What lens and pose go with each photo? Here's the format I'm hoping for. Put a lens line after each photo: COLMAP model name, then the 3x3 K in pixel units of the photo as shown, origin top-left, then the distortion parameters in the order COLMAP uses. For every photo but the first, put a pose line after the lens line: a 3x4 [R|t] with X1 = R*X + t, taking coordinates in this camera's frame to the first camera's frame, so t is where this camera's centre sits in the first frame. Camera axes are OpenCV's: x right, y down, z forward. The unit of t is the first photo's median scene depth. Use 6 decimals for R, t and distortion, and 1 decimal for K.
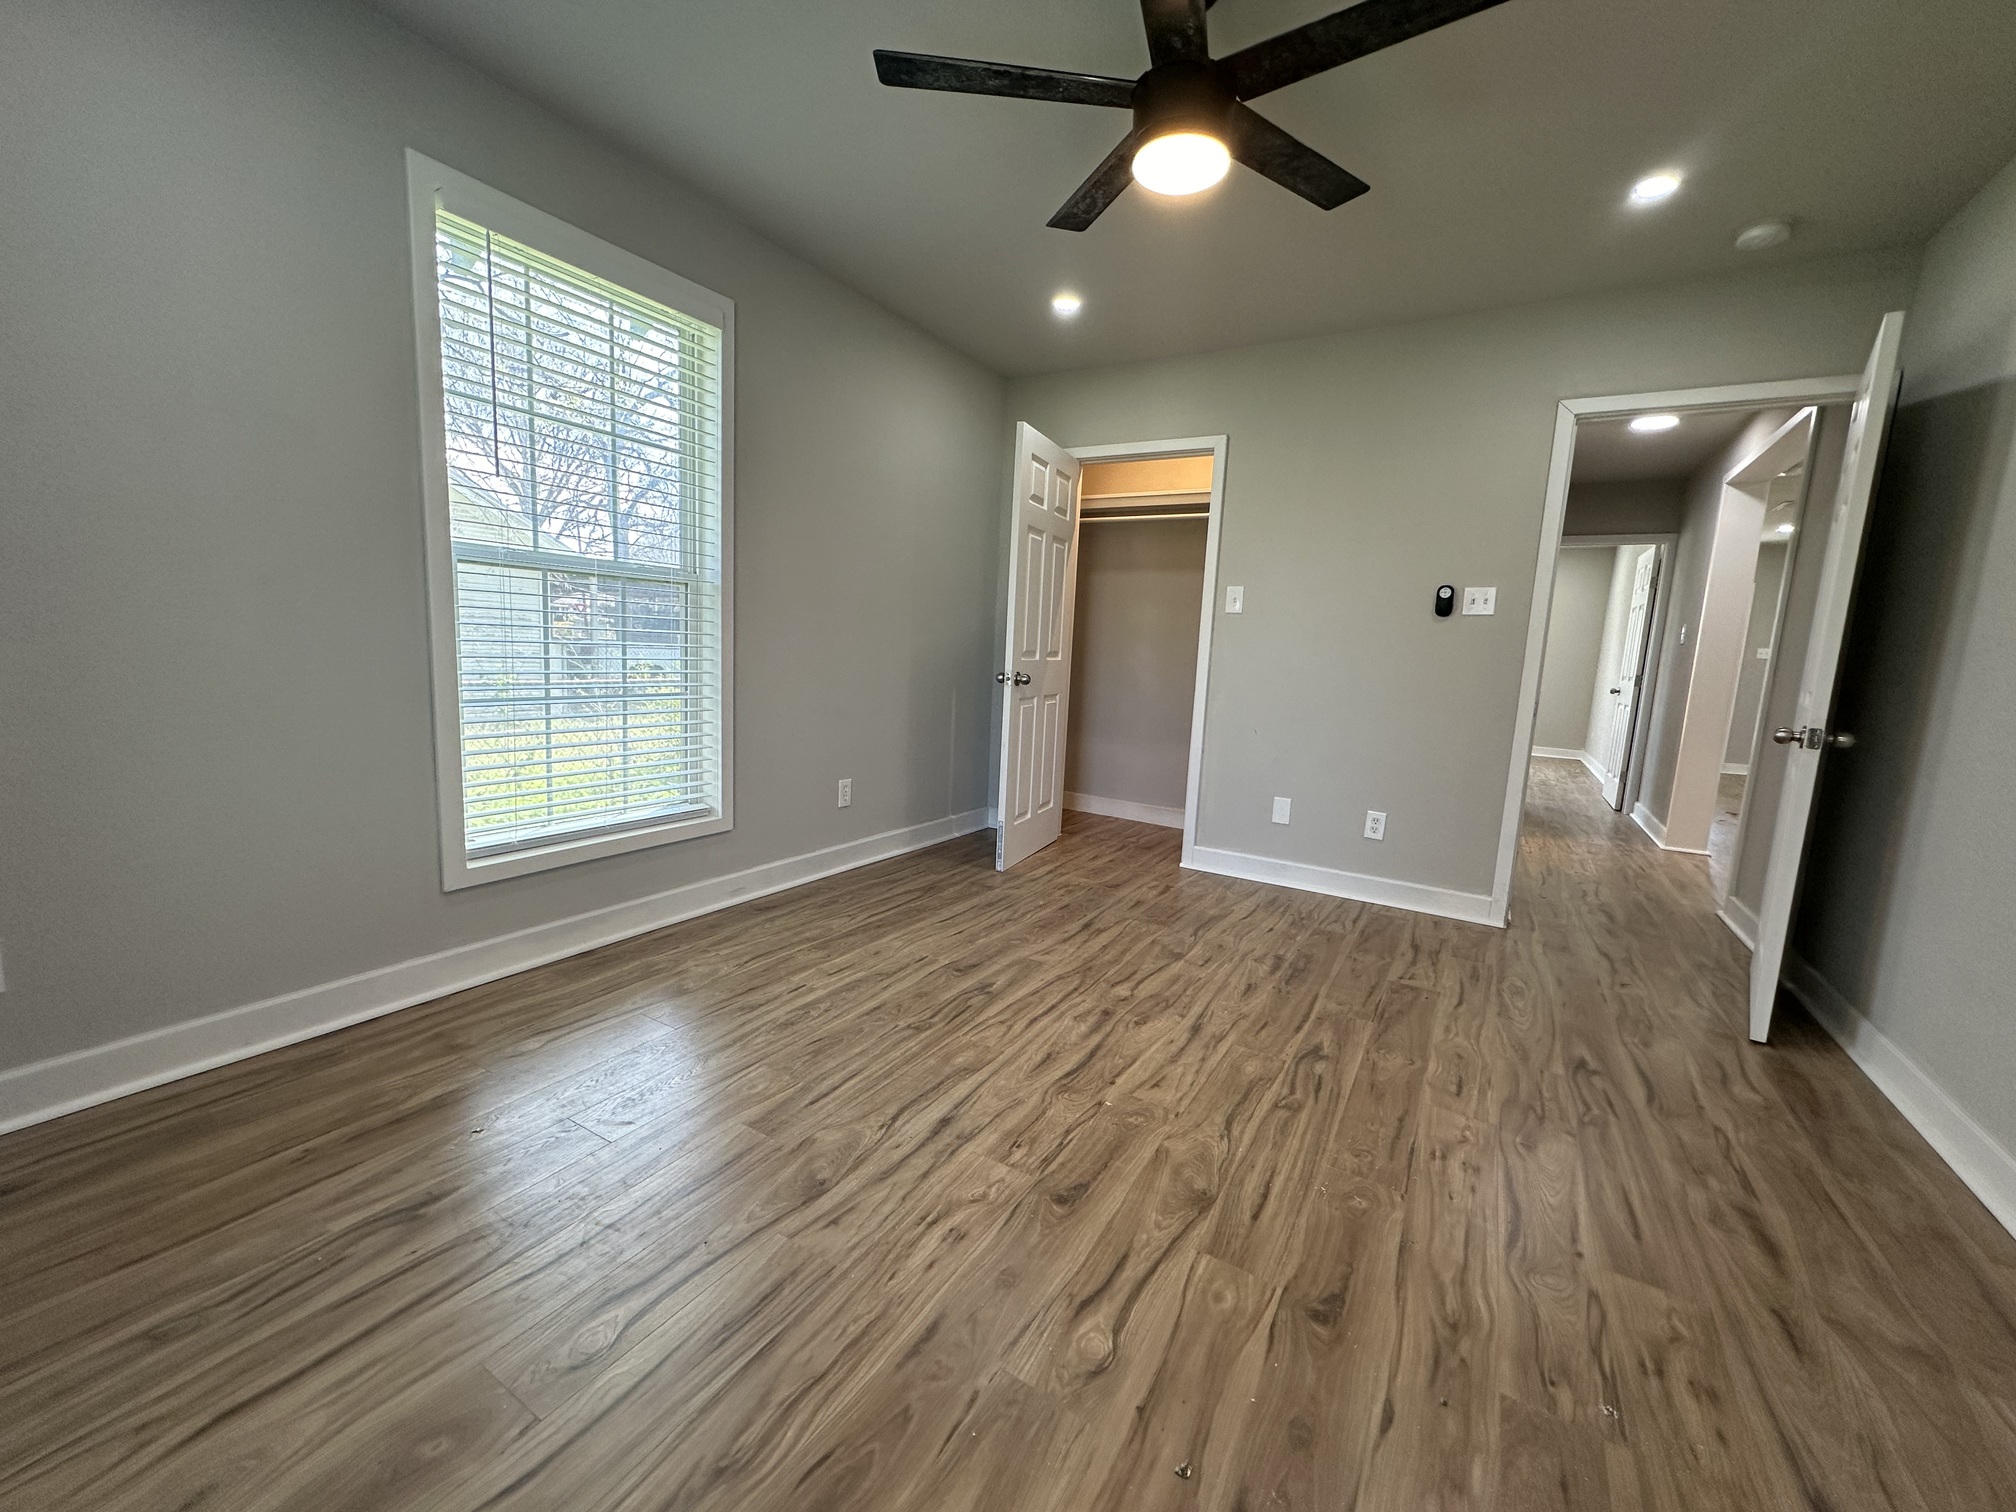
lens RADIAL K [[795.9, 0, 1008.0], [0, 795.9, 756.0], [0, 0, 1]] dist [-0.000257, 0.000061]
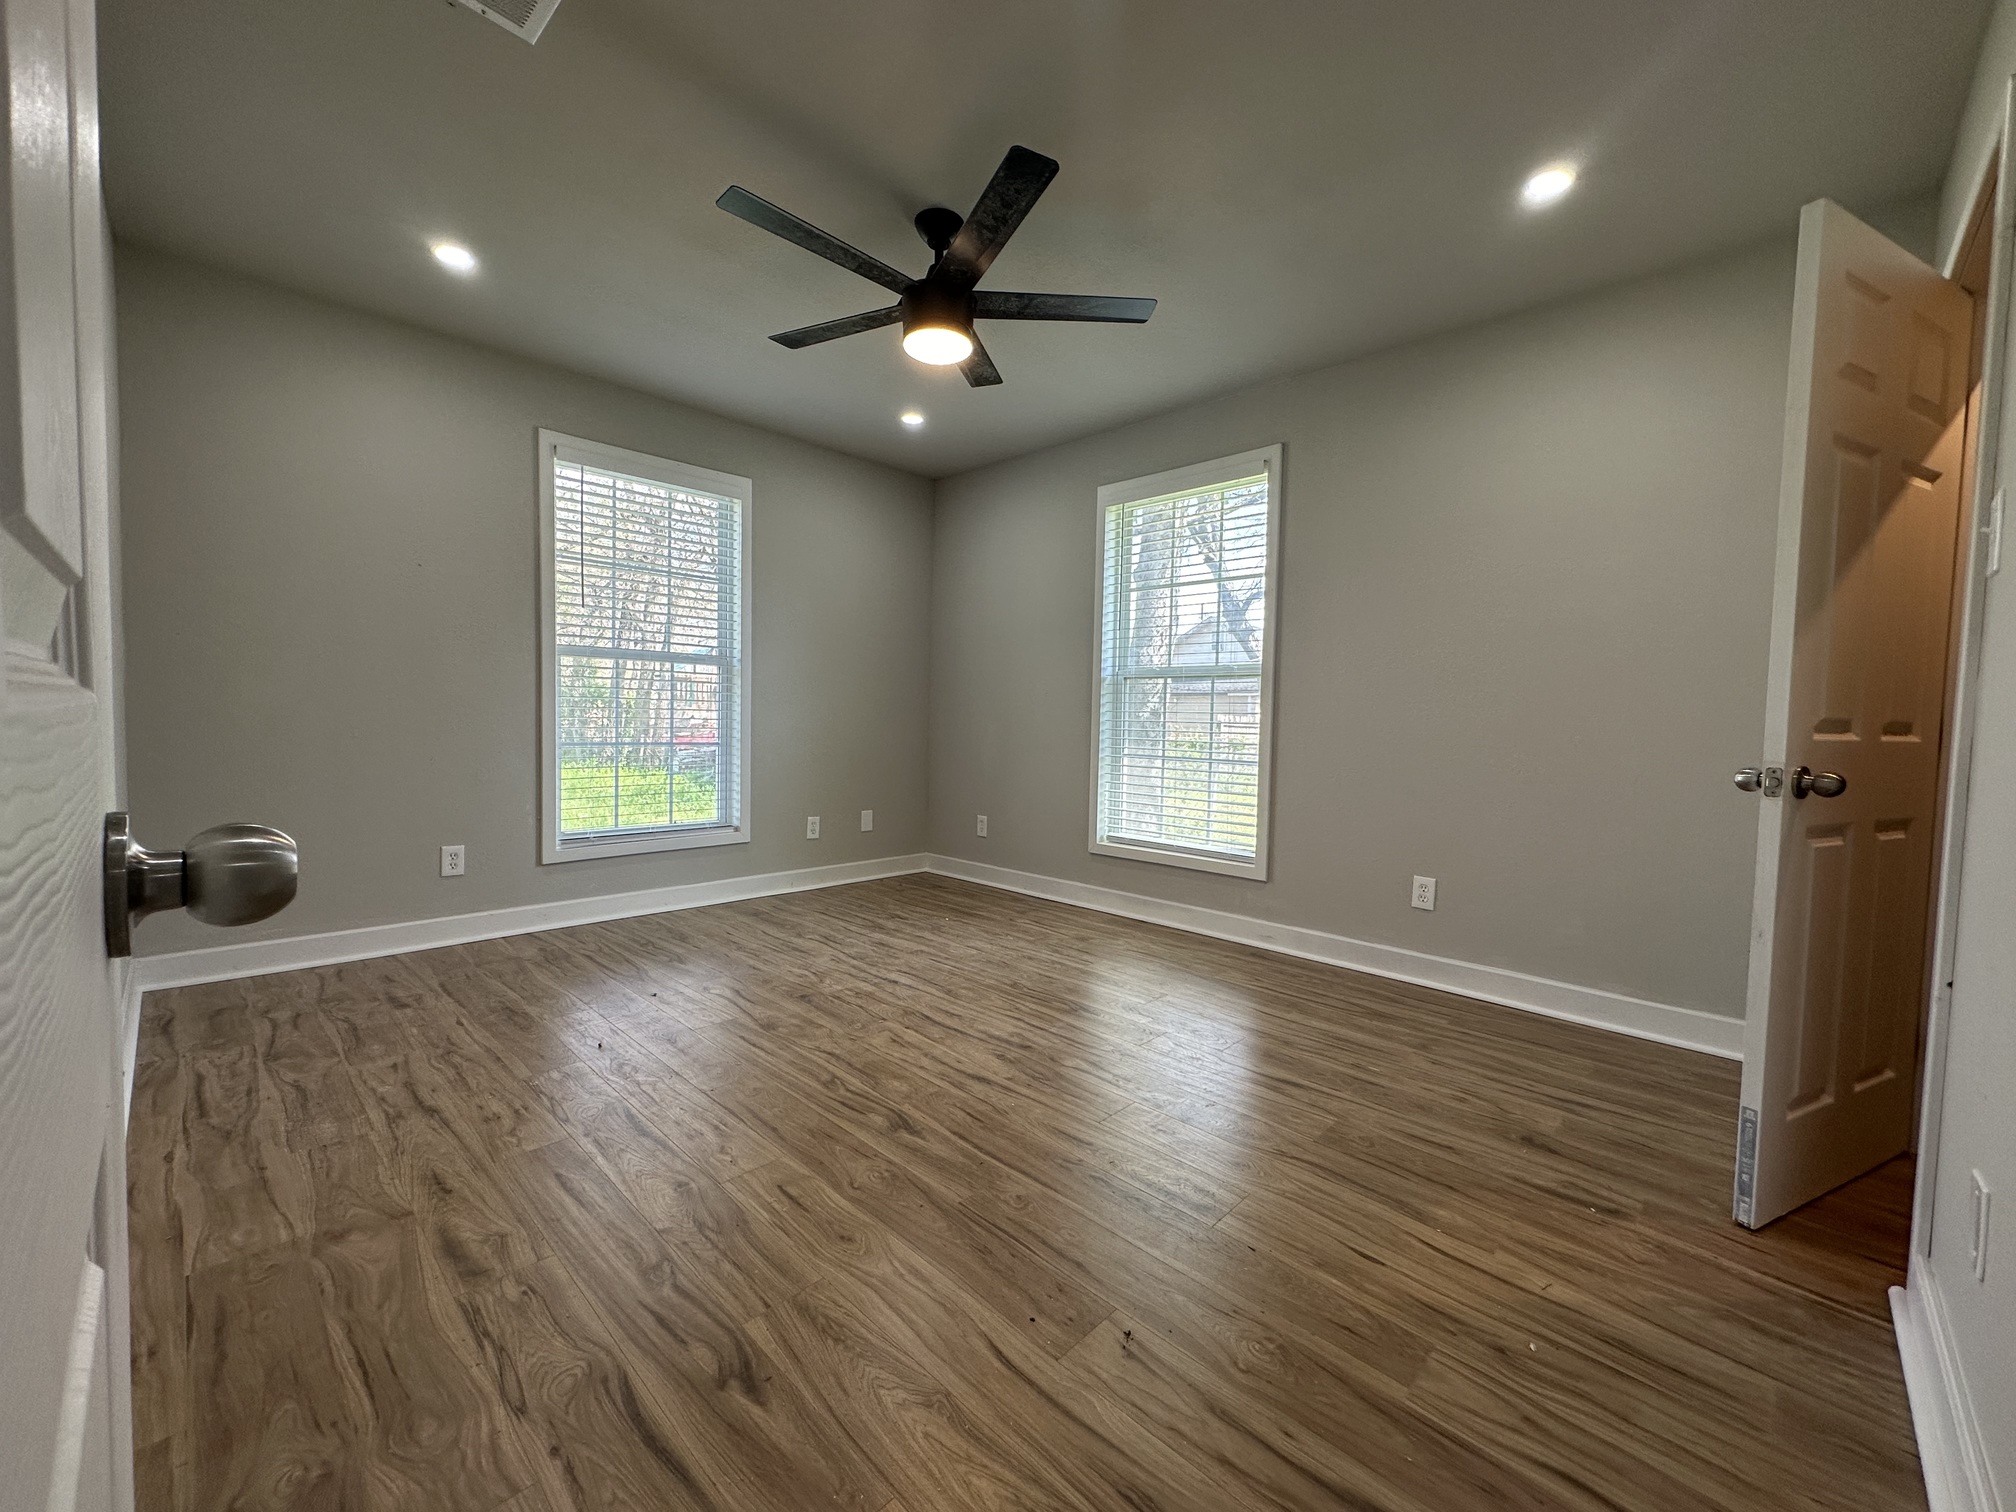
lens RADIAL K [[795.9, 0, 1008.0], [0, 795.9, 756.0], [0, 0, 1]] dist [-0.000257, 0.000061]
pose [[-0.212984, -0.007755, -0.977025, 1.221225], [-0.169773, 0.985051, 0.029191, -0.080114], [0.962193, 0.172089, -0.211116, 1.214343]]
